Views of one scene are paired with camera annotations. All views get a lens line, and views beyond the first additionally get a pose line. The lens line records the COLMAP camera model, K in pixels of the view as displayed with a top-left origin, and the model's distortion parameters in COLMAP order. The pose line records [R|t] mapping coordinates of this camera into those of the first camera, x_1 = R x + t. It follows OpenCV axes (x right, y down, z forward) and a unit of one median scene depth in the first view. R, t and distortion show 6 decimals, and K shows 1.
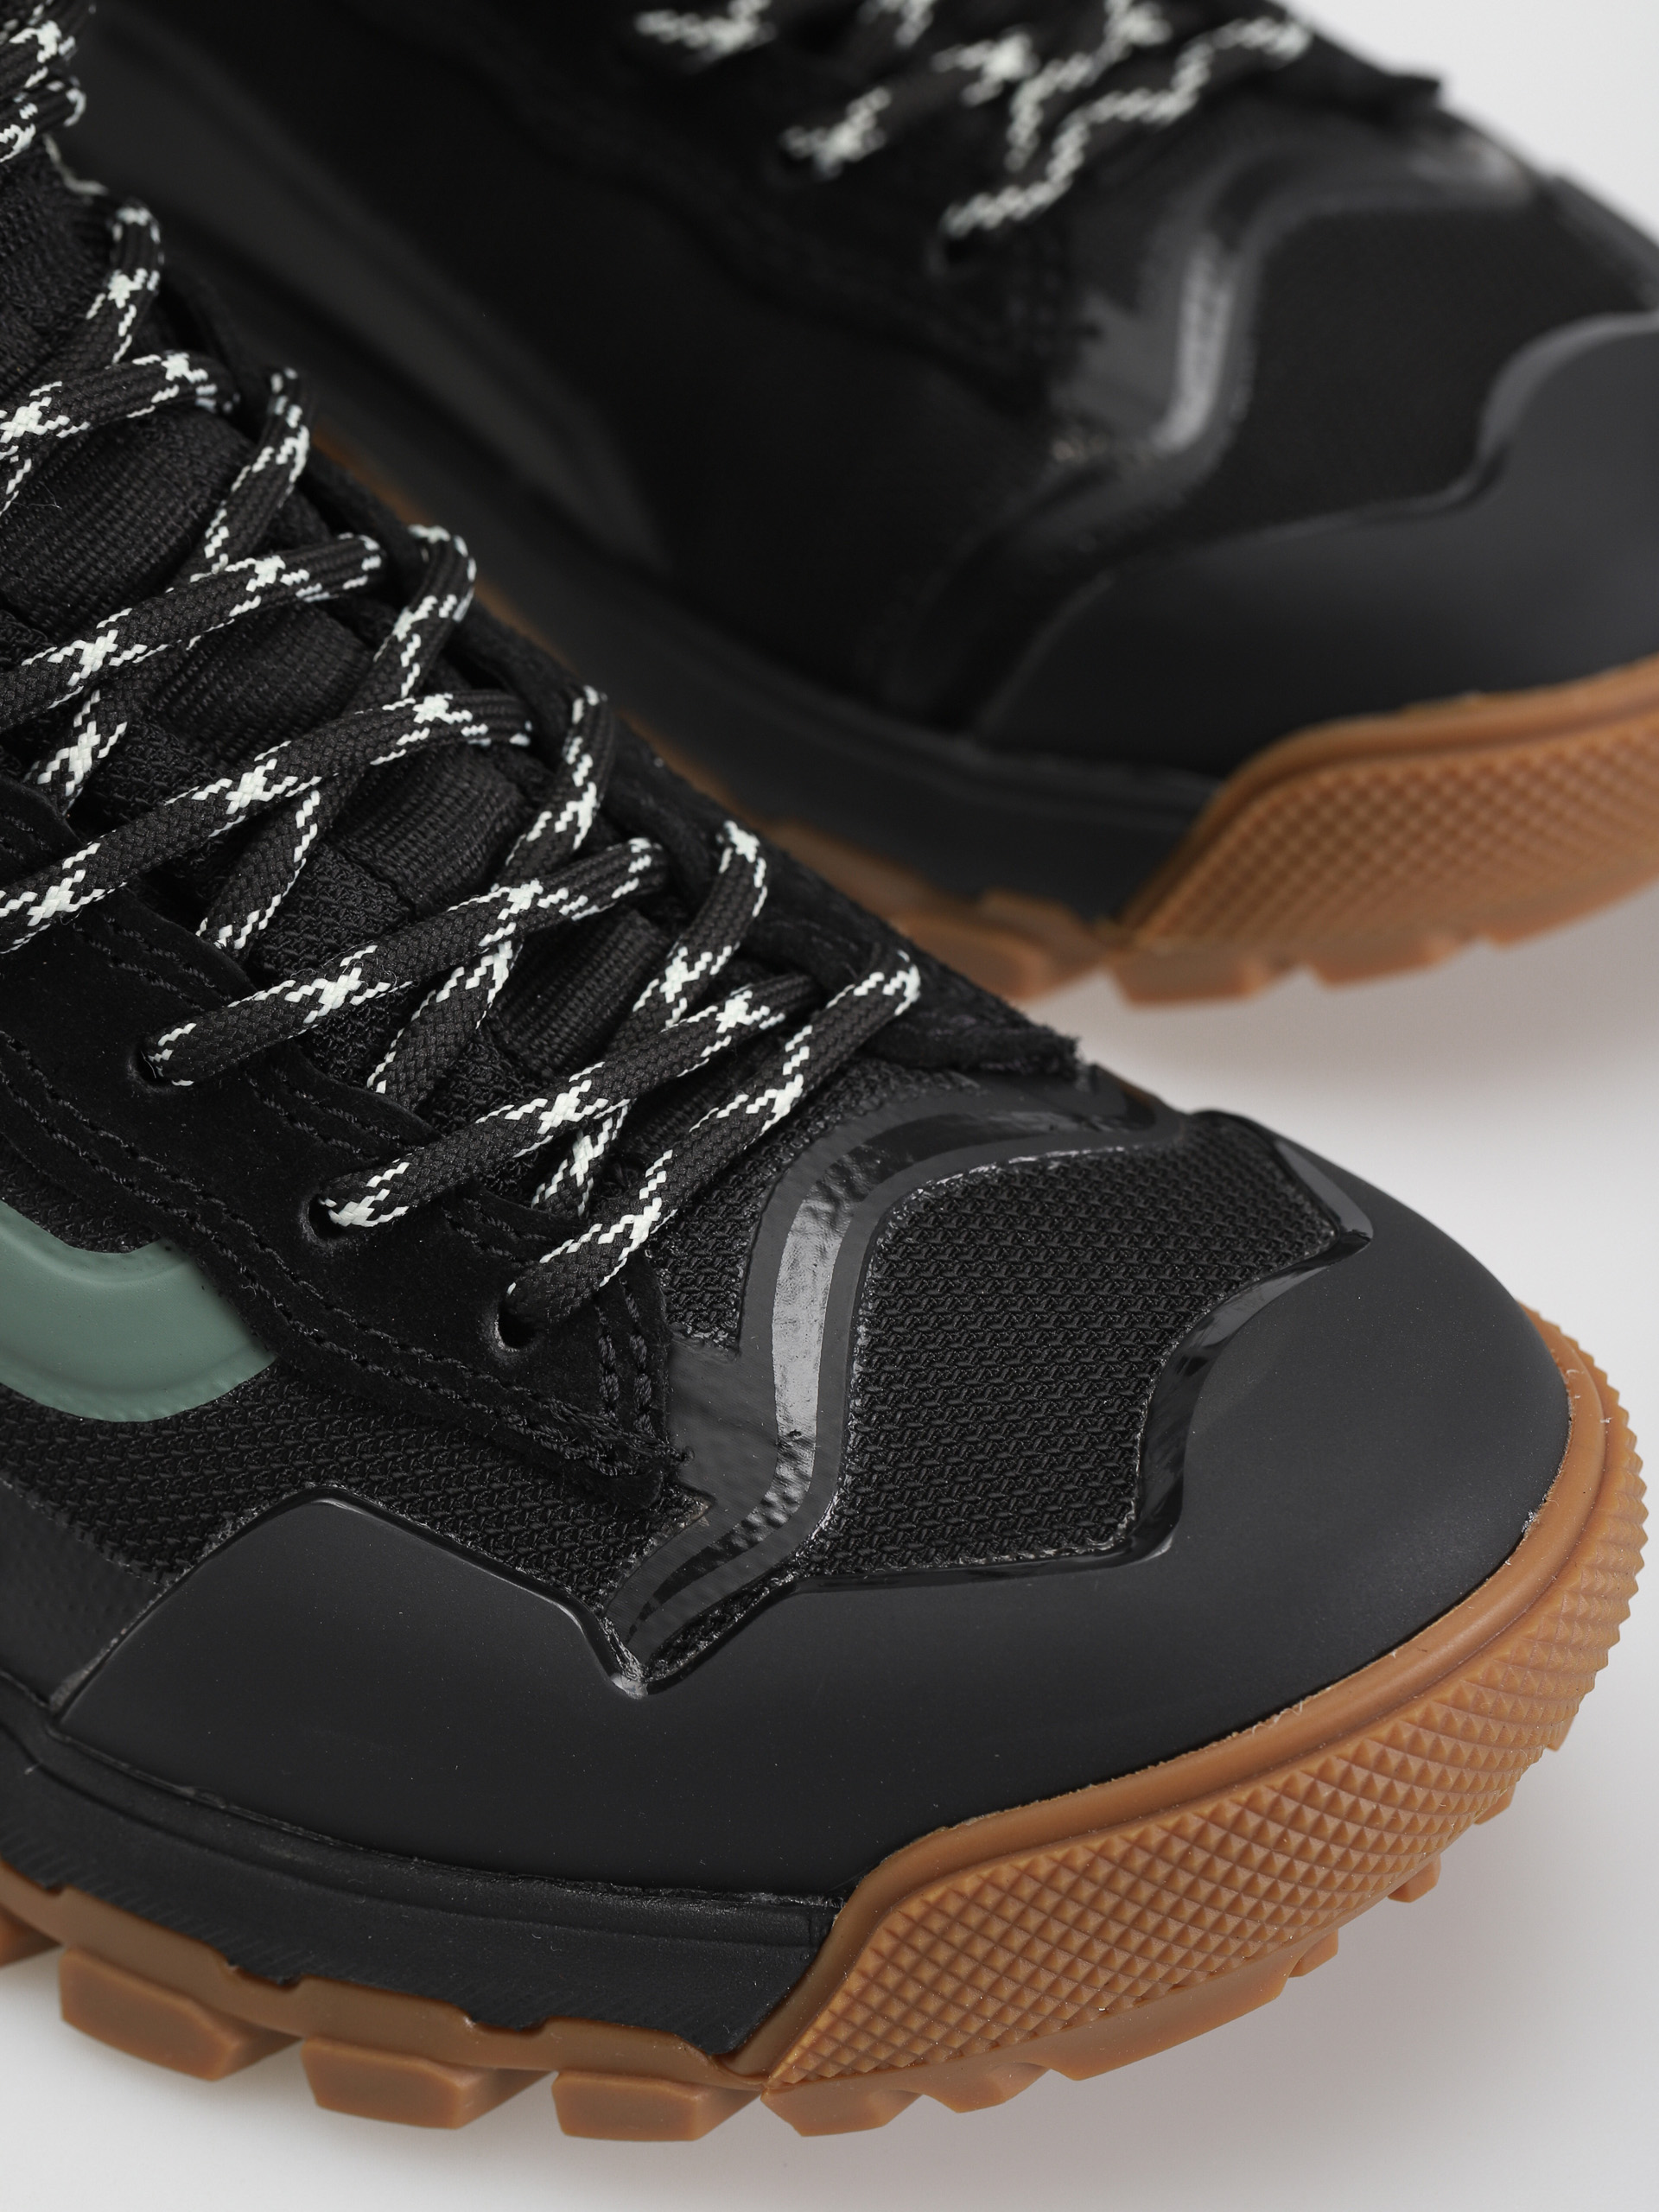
lens RADIAL K [[7952.9, 0, 829.5], [0, 7952.9, 1106.0], [0, 0, 1]] dist [0.046116, 2.372282]
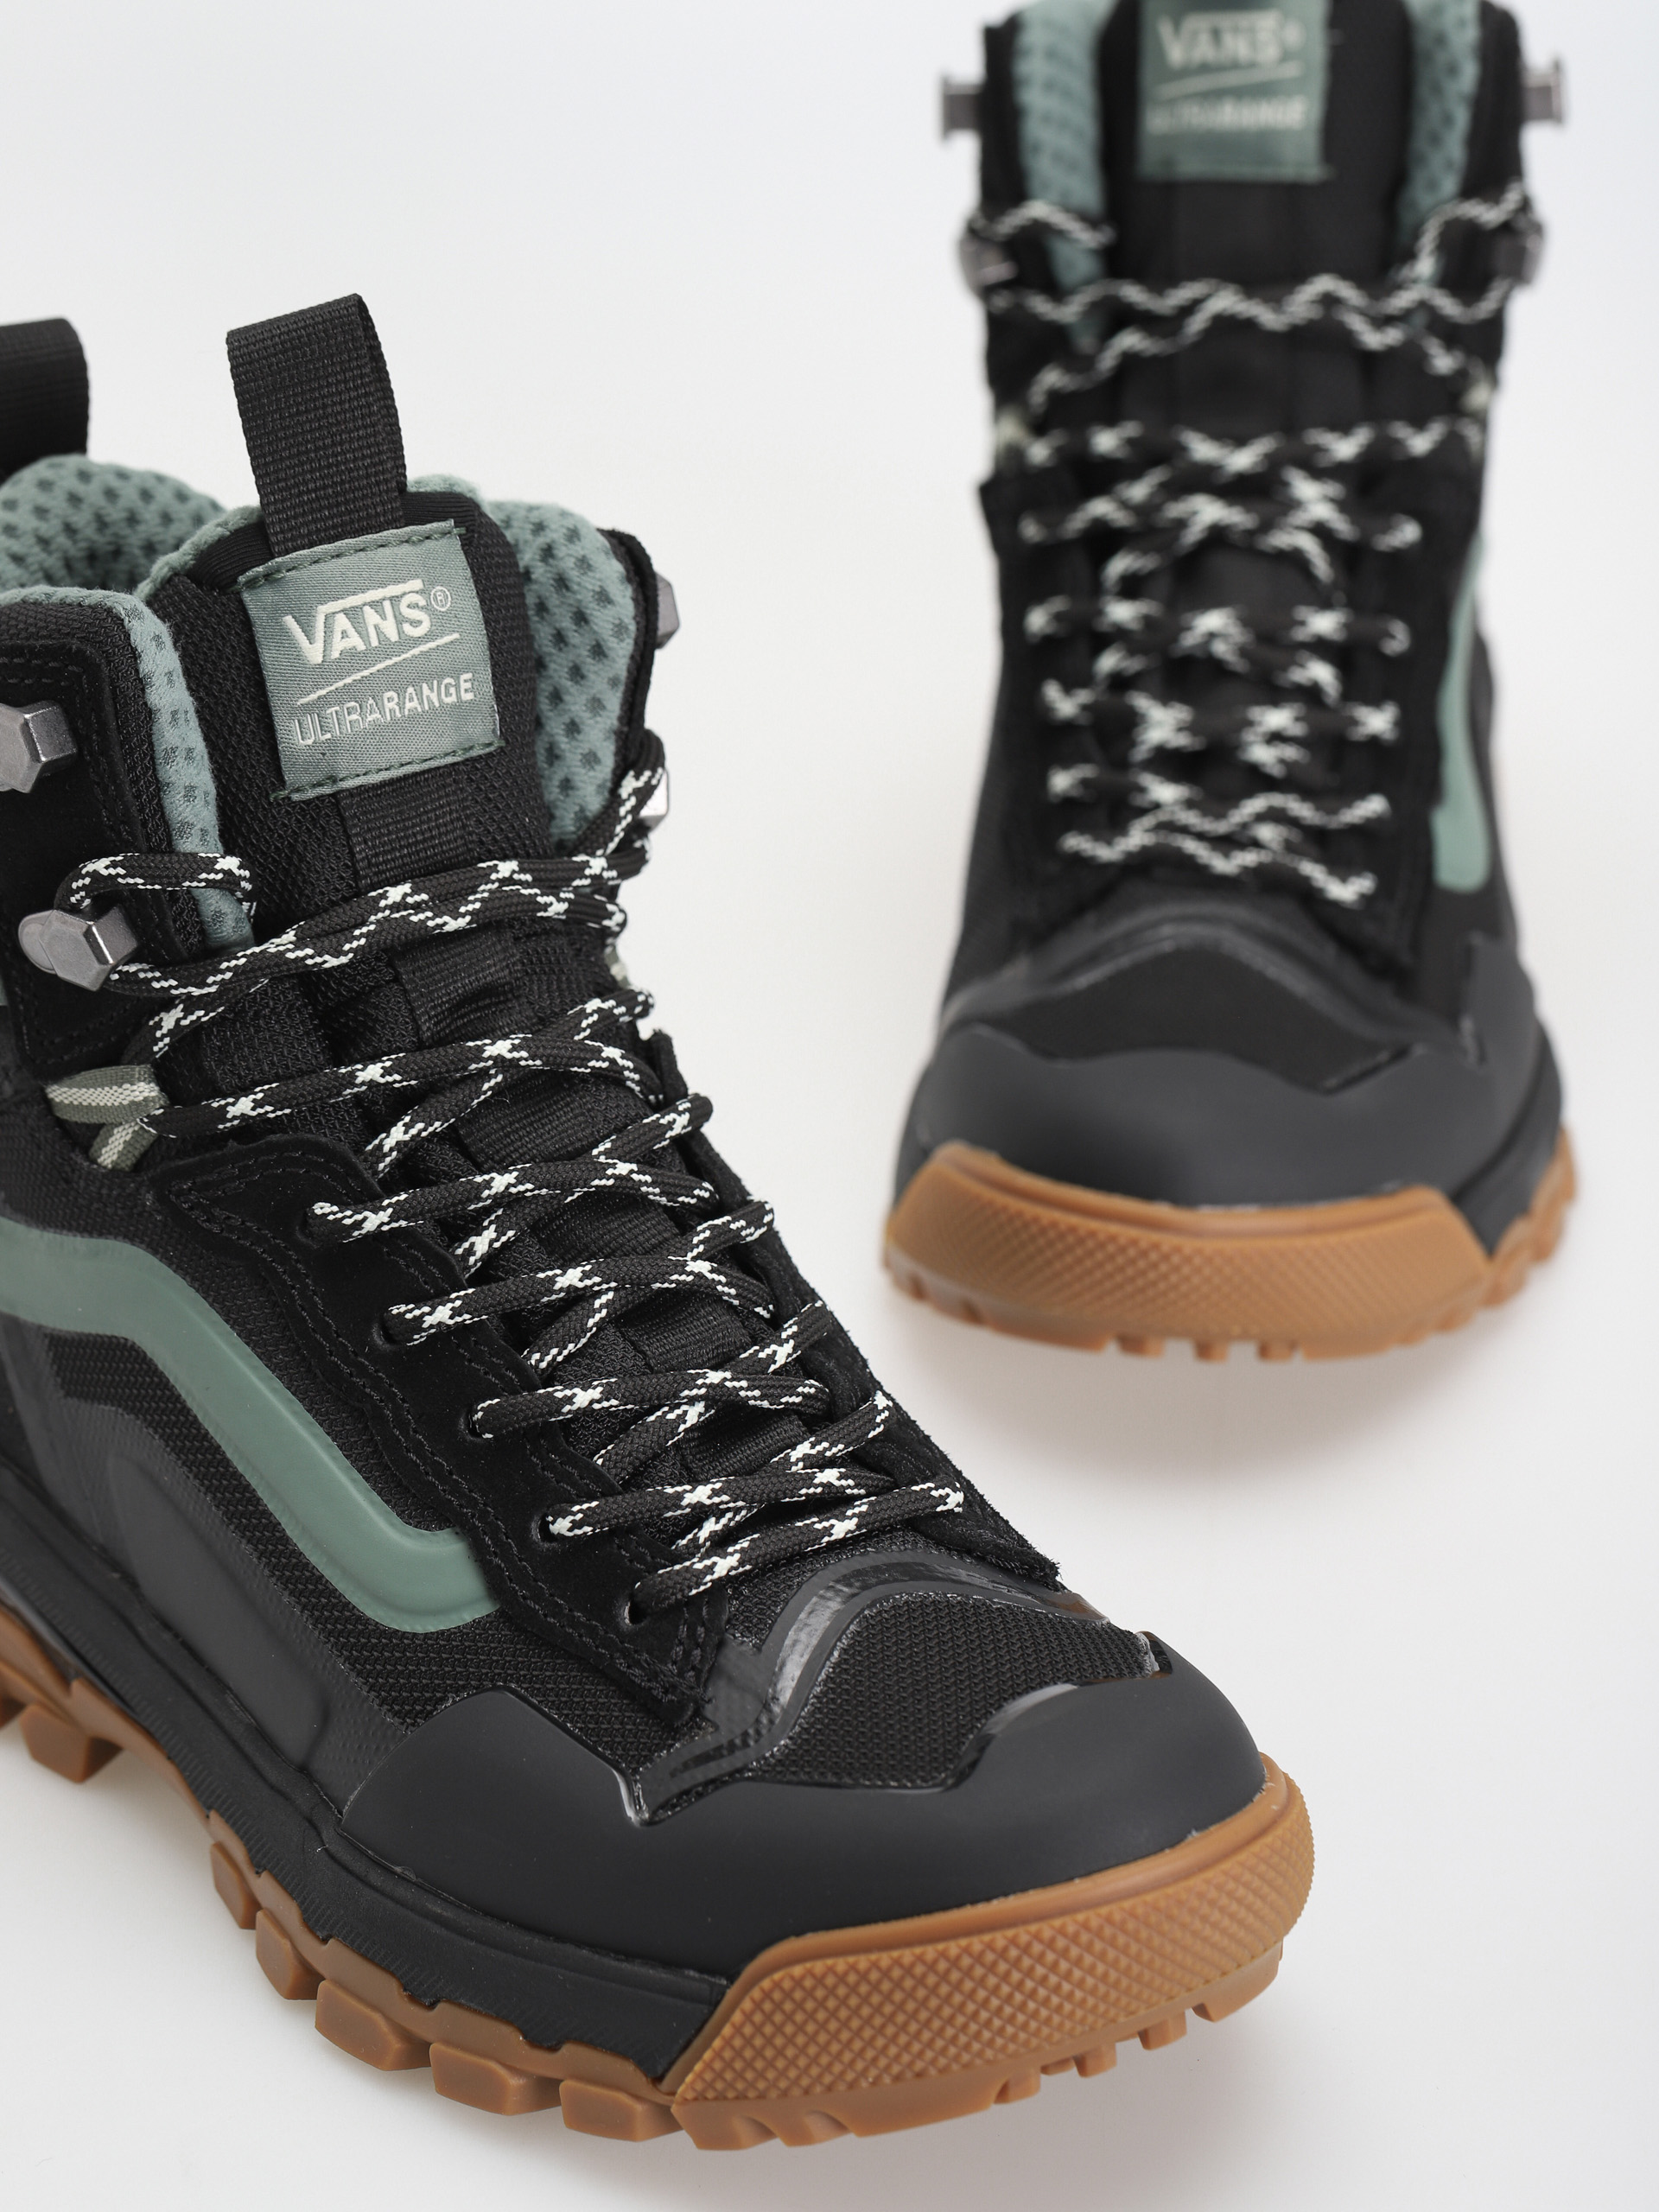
lens RADIAL K [[7952.9, 0, 829.5], [0, 7952.9, 1106.0], [0, 0, 1]] dist [0.046116, 2.372282]
pose [[0.945573, 0.171022, -0.276845, 0.434138], [-0.238386, 0.943157, -0.231577, 0.299531], [0.221503, 0.284969, 0.932593, -0.553689]]
